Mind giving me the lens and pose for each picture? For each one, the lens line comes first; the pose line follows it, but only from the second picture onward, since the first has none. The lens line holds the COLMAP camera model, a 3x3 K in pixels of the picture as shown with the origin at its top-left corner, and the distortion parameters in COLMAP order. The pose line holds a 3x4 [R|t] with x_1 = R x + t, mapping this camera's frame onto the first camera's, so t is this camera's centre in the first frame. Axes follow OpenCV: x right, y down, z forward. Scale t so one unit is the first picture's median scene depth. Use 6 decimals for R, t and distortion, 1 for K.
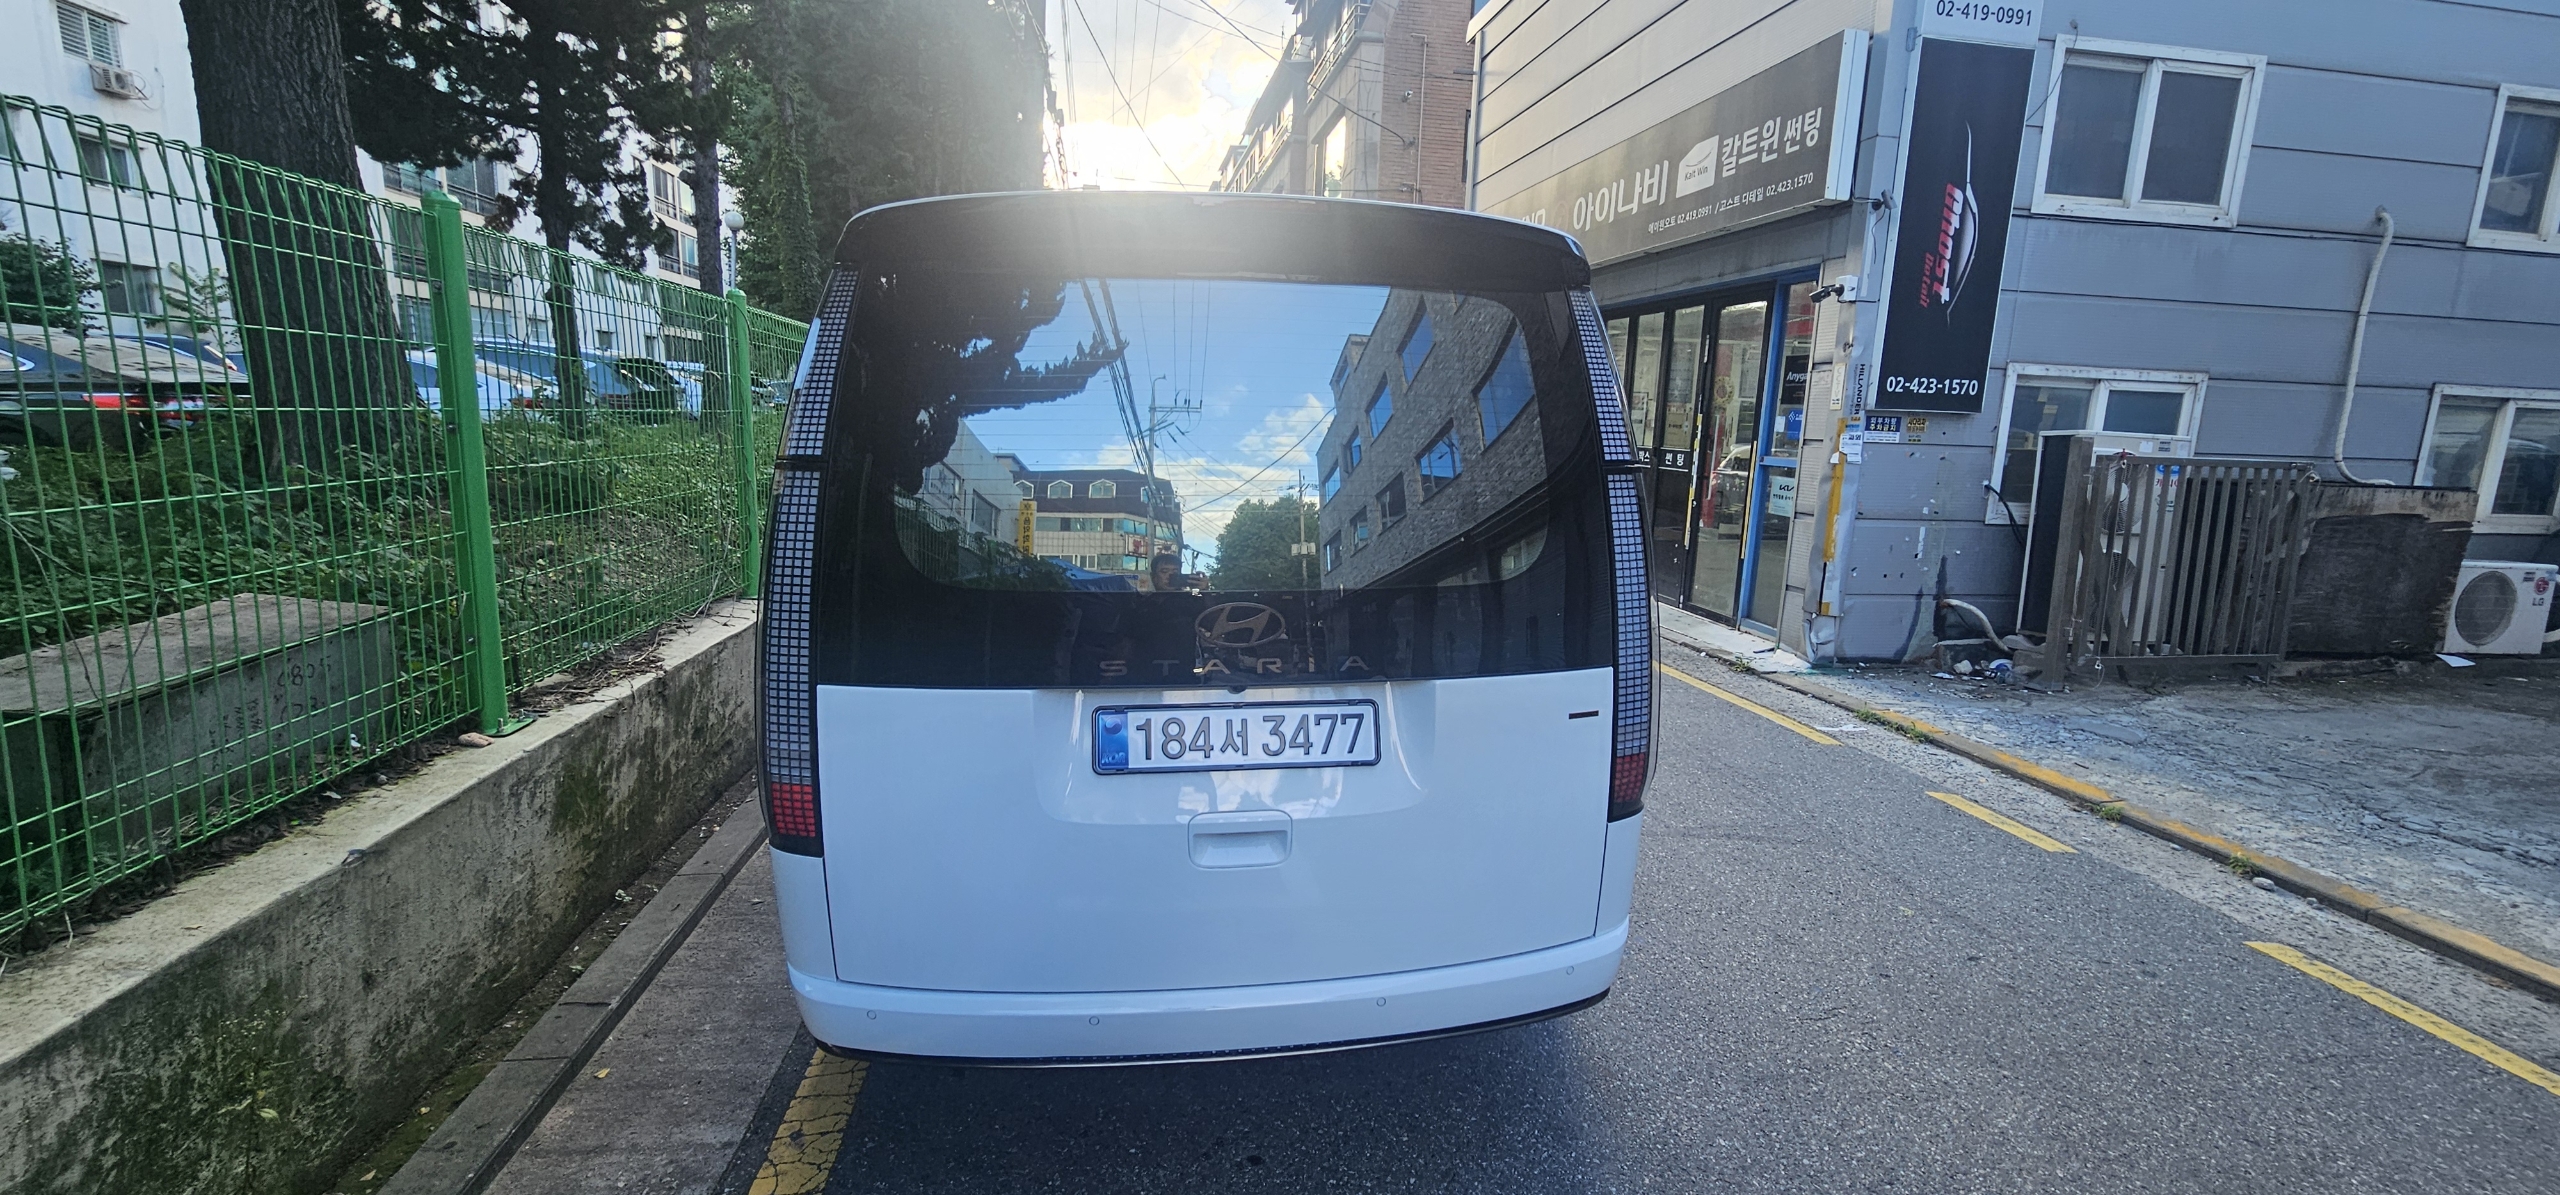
lens RADIAL K [[1047.3, 0, 1281.1], [0, 1047.3, 598.9], [0, 0, 1]] dist [0.000029, -0.000480]
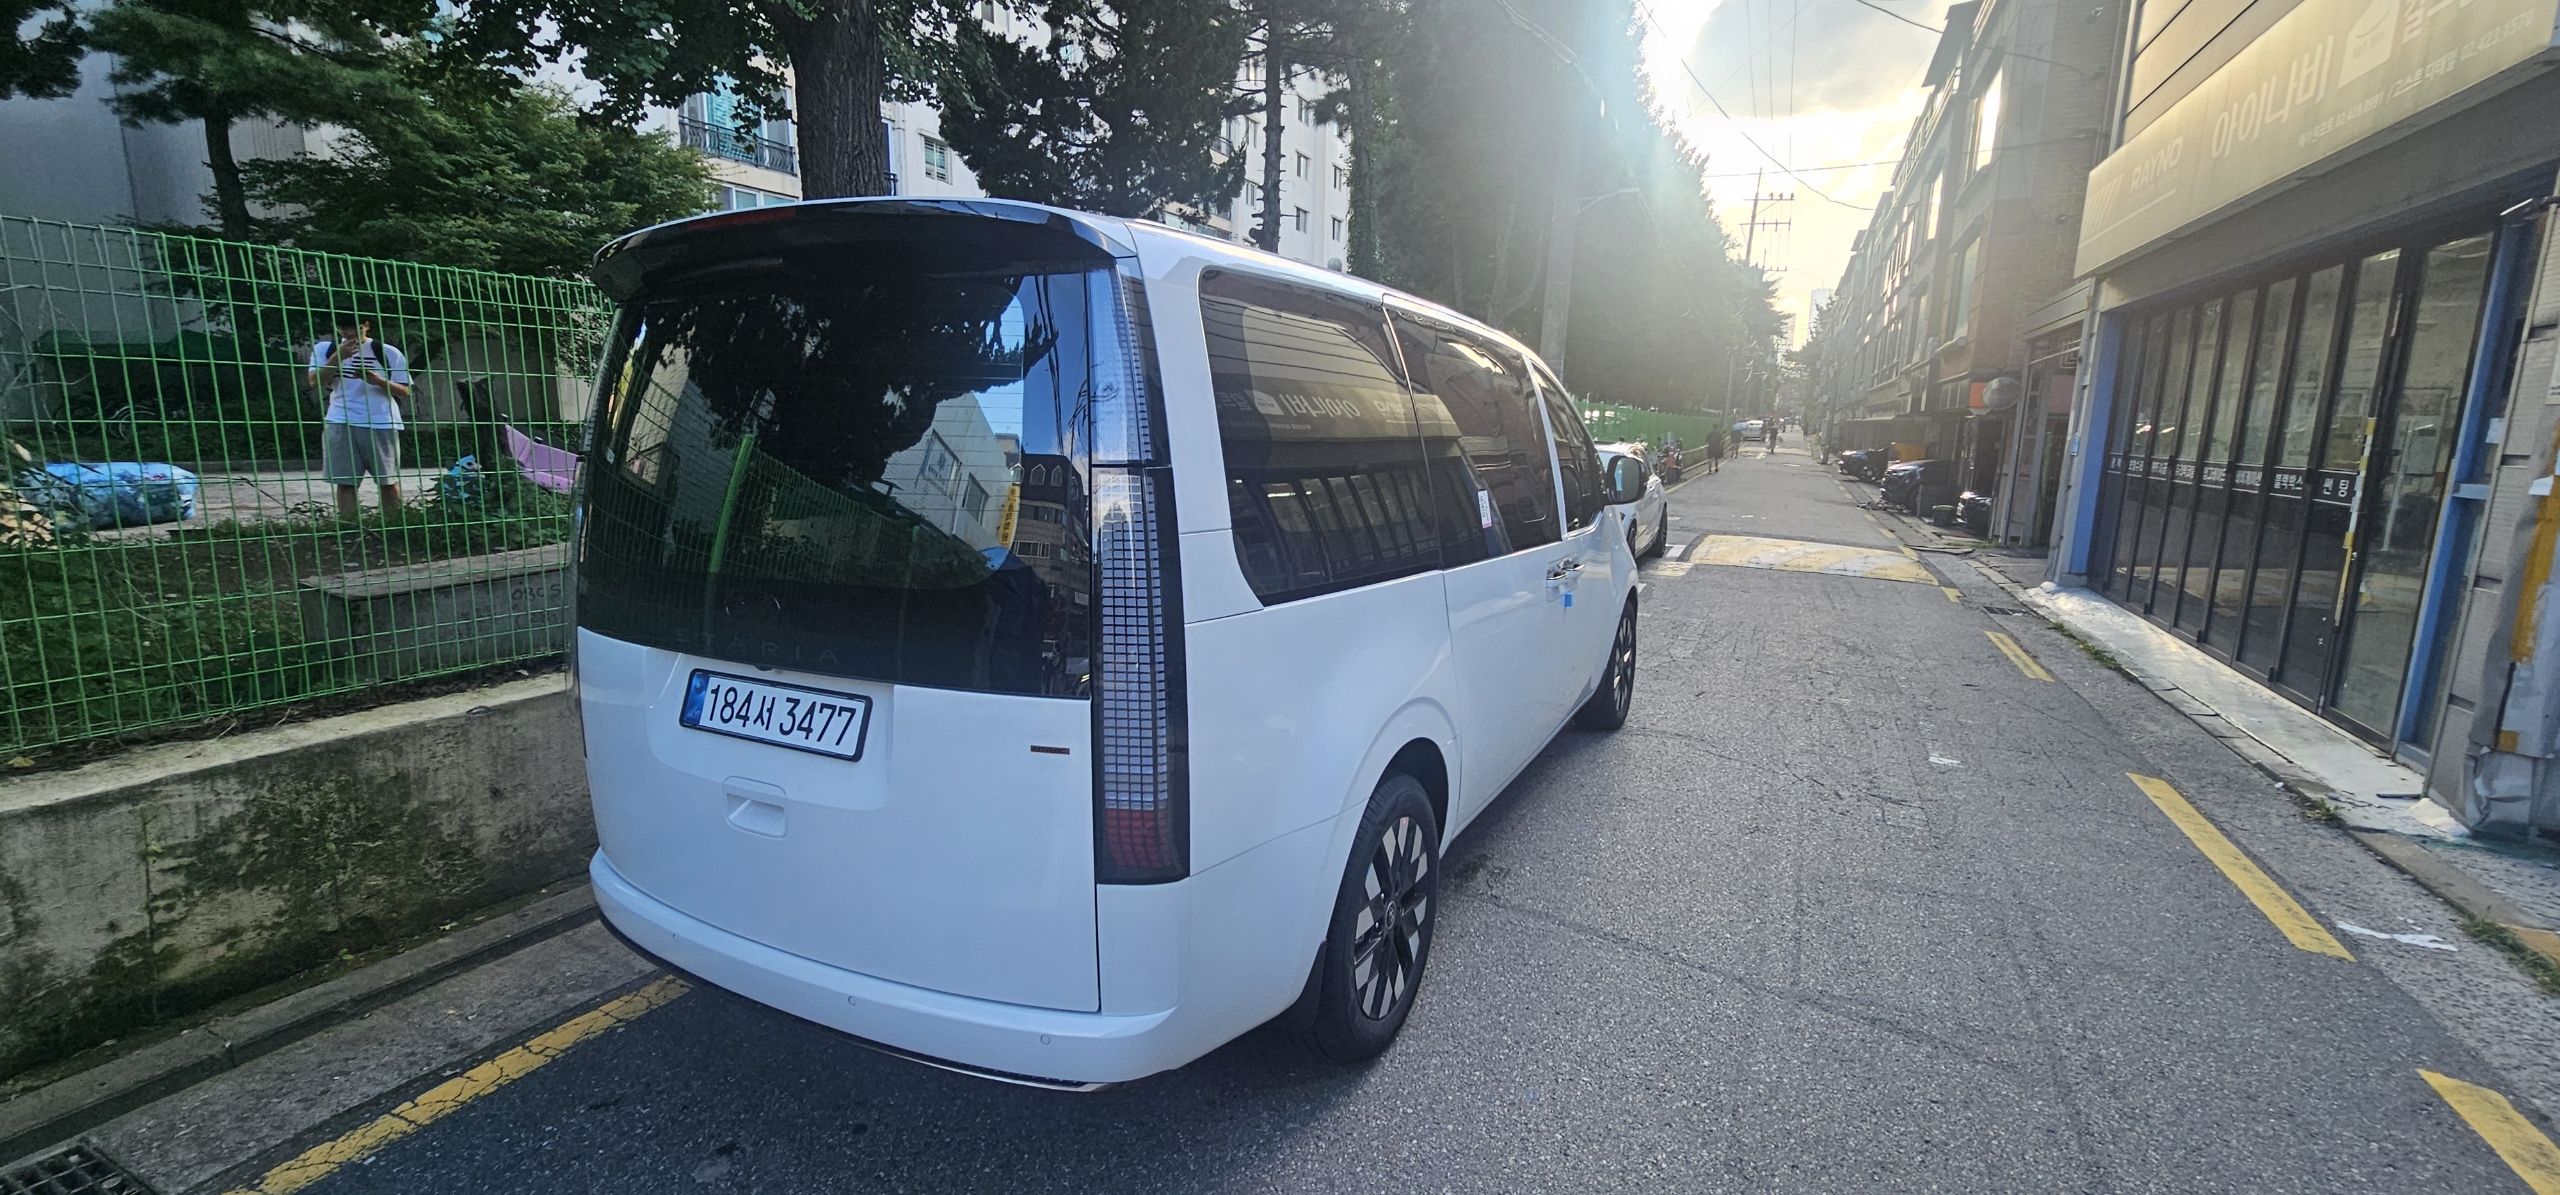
lens RADIAL K [[1047.3, 0, 1282.0], [0, 1047.3, 603.6], [0, 0, 1]] dist [0.000029, -0.000480]
pose [[0.815664, 0.083087, -0.572528, 0.969220], [-0.091902, 0.995676, 0.013565, -0.041582], [0.571179, 0.041551, 0.819773, 0.402269]]
